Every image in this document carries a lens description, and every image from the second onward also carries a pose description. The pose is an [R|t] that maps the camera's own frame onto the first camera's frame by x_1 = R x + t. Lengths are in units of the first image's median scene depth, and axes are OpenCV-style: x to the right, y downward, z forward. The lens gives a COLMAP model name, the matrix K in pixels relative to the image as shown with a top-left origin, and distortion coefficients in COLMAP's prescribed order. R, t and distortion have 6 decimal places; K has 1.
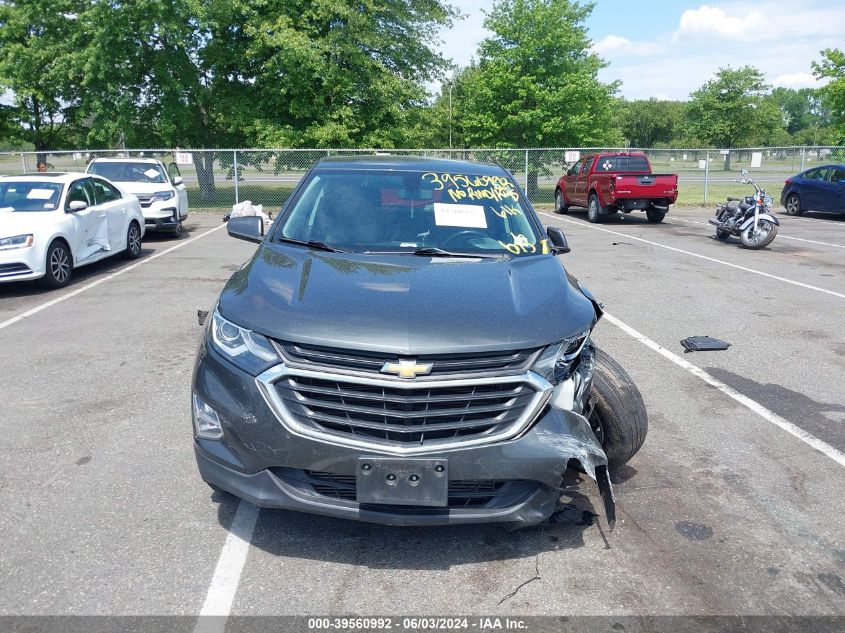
lens RADIAL K [[618.1, 0, 422.5], [0, 618.1, 316.5], [0, 0, 1]] dist [-0.008248, -0.004046]
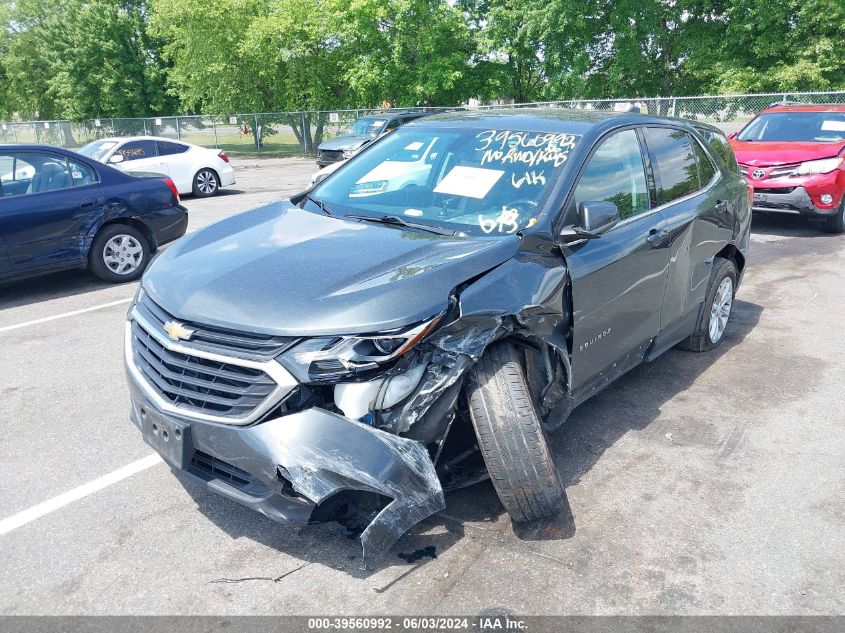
lens RADIAL K [[630.9, 0, 422.5], [0, 630.9, 316.5], [0, 0, 1]] dist [-0.021781, -0.002894]
pose [[0.770535, 0.171277, -0.613955, 0.180217], [-0.127054, 0.985163, 0.115377, -0.021976], [0.624607, -0.010897, 0.780863, 0.083557]]
